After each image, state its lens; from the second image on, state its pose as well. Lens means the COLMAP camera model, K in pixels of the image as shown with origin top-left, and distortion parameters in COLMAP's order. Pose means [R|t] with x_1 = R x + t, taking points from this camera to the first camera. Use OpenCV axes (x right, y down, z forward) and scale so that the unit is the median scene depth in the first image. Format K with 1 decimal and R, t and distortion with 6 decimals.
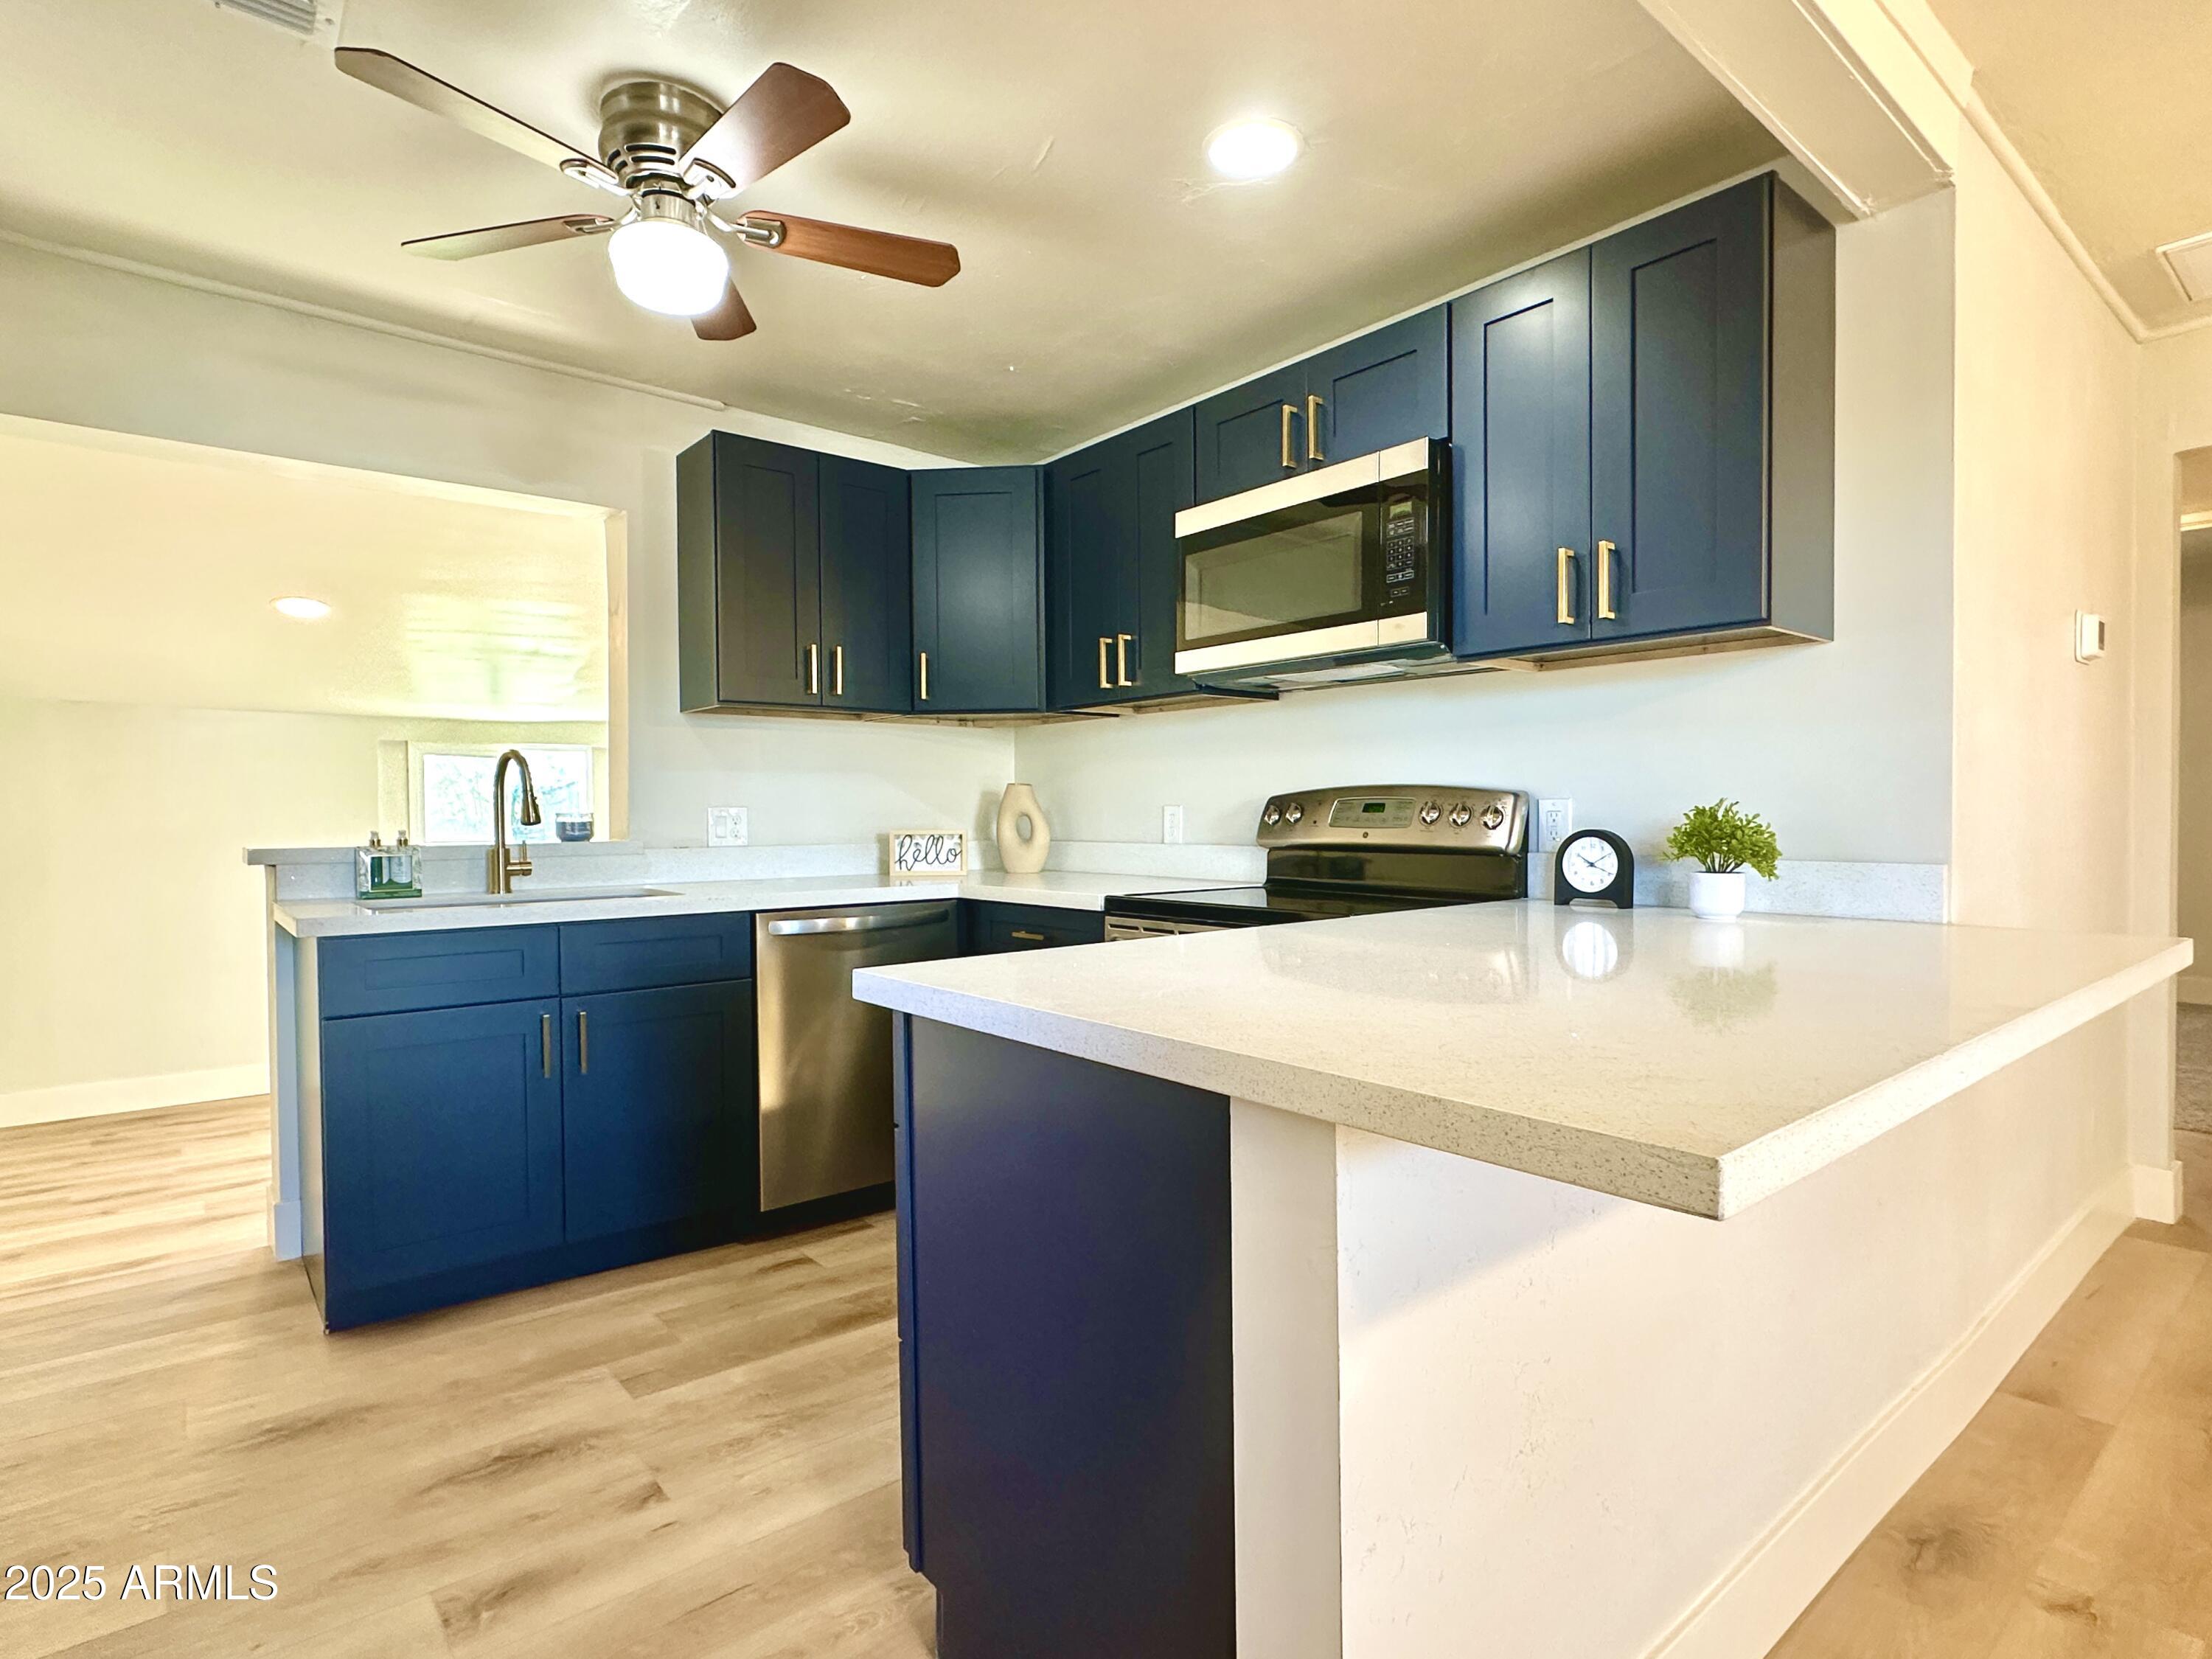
lens RADIAL K [[1129.6, 0, 1106.0], [0, 1129.6, 829.5], [0, 0, 1]] dist [0.002406, 0.000183]
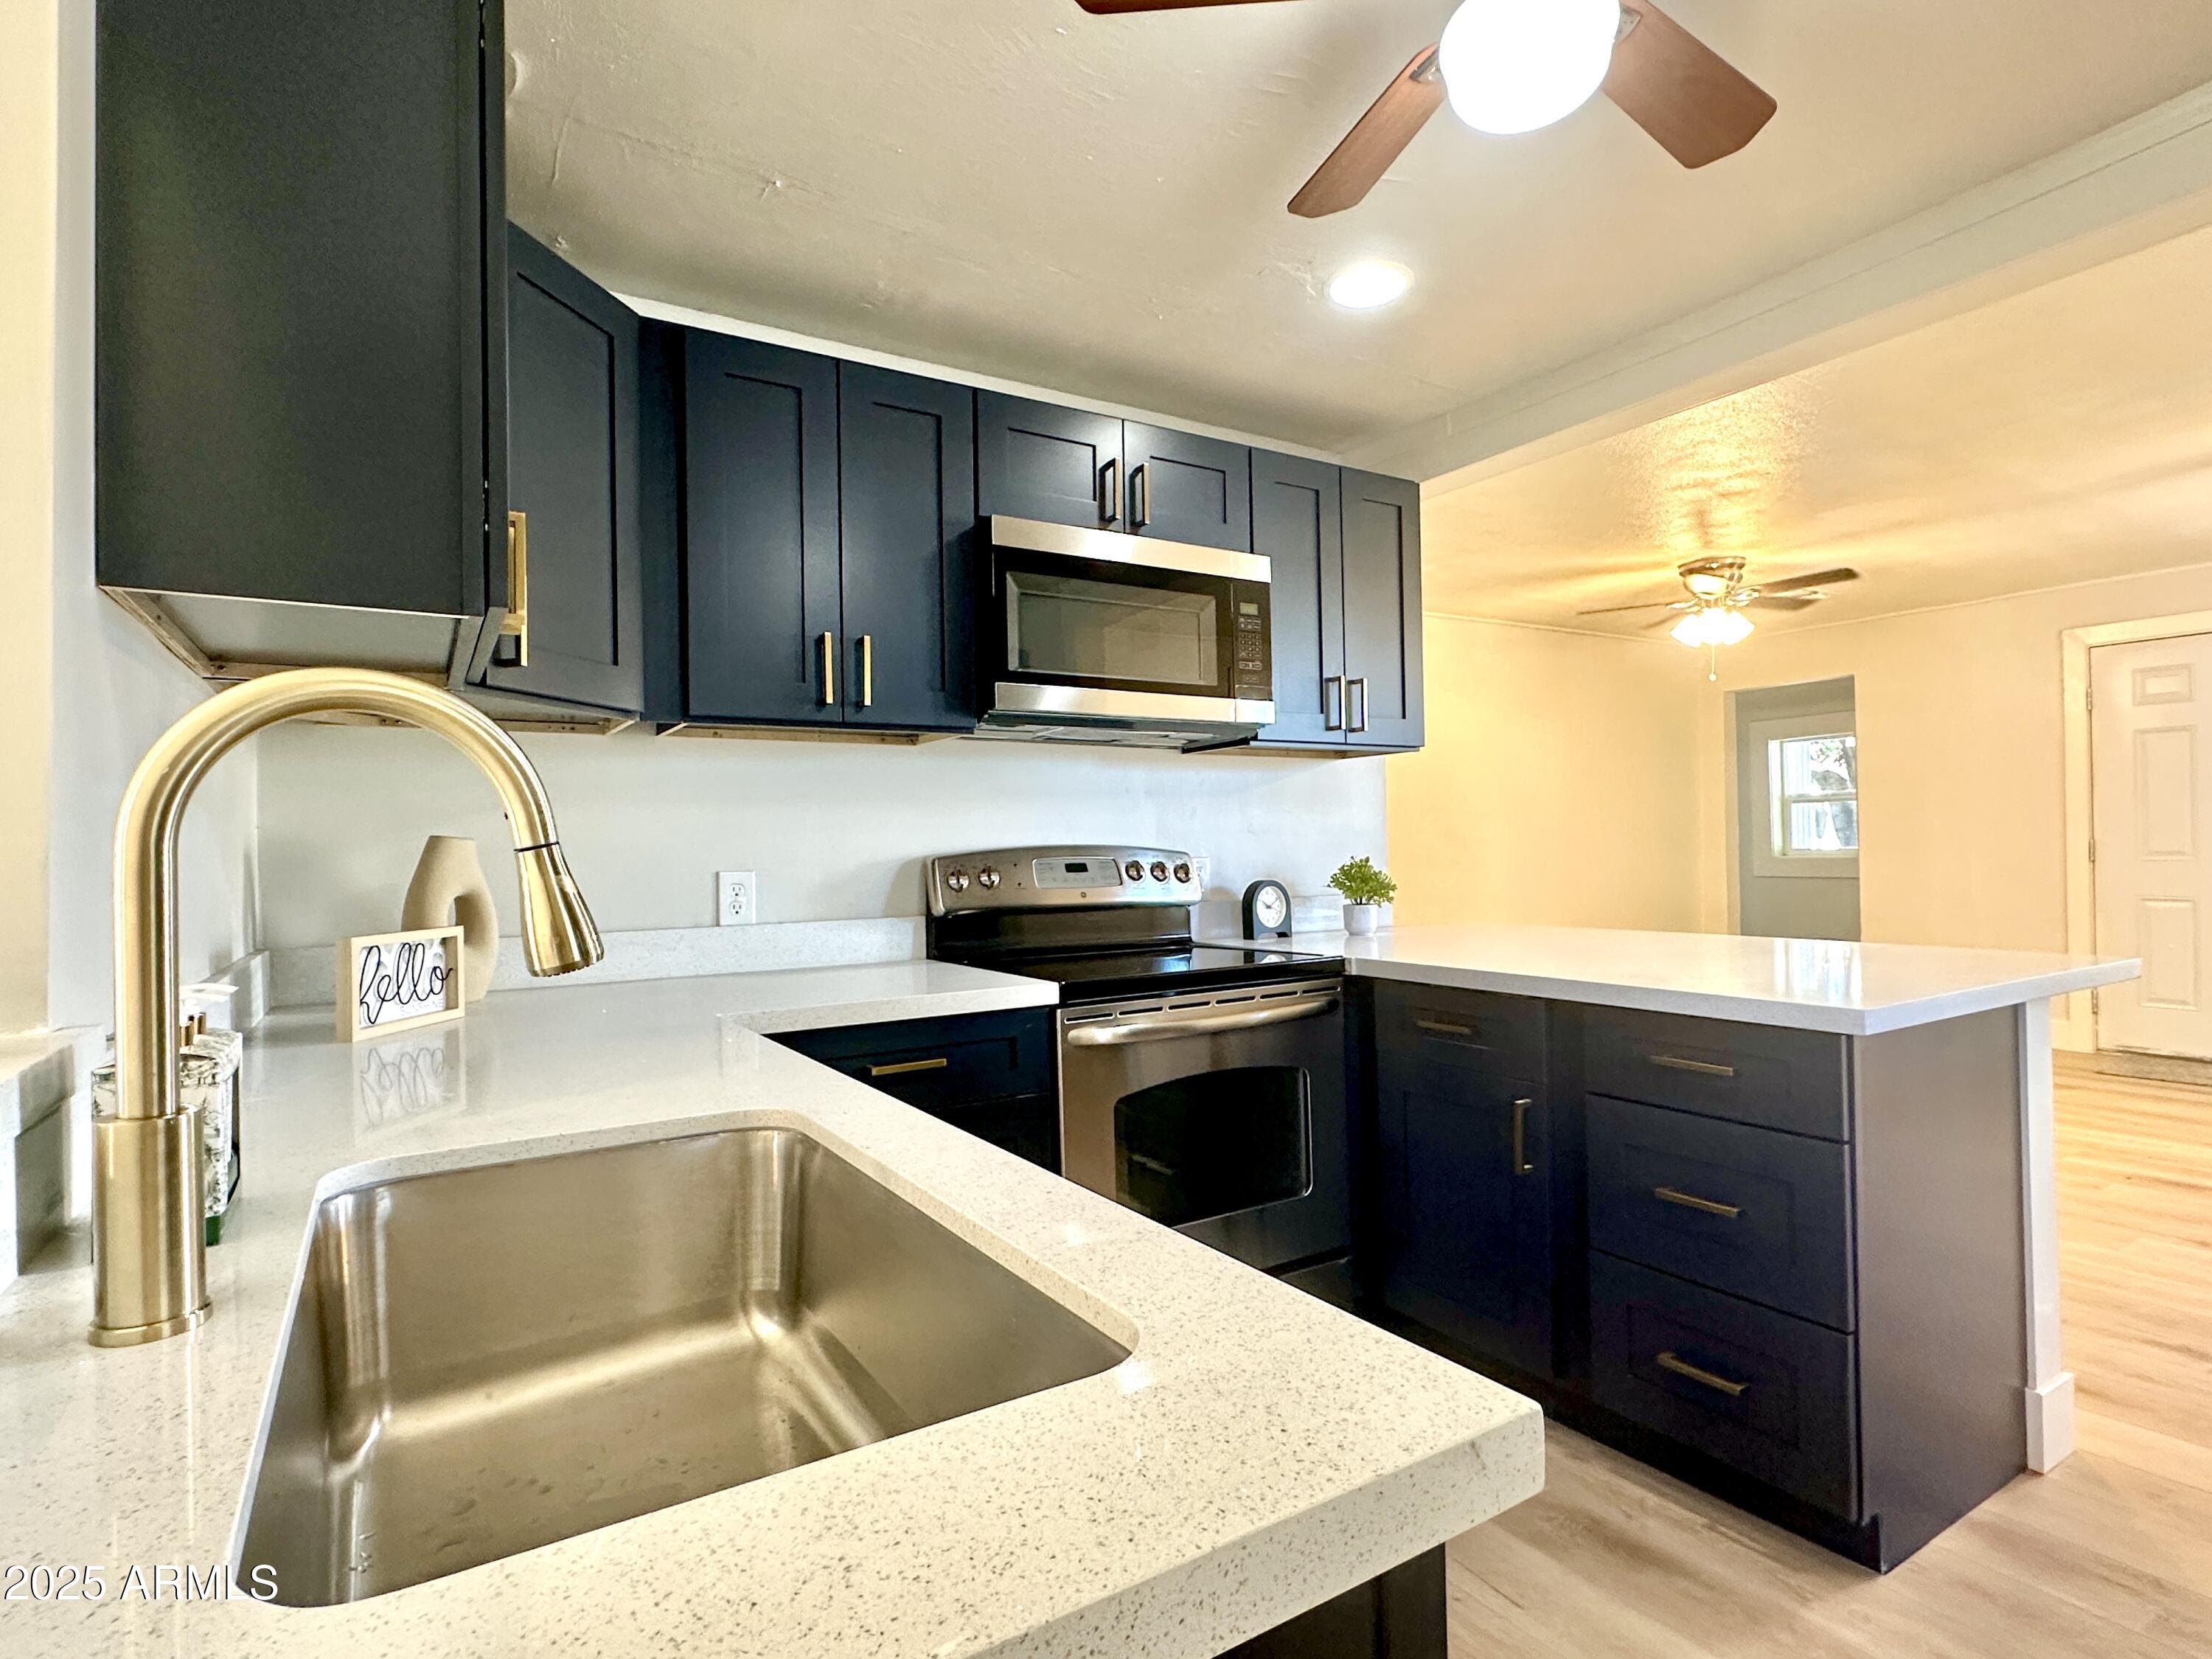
lens RADIAL K [[1129.6, 0, 1106.0], [0, 1129.6, 829.5], [0, 0, 1]] dist [0.002406, 0.000183]
pose [[0.128440, 0.023400, 0.991441, -0.681700], [0.035716, 0.998964, -0.028204, -0.021435], [-0.991074, 0.039033, 0.127471, 0.754783]]
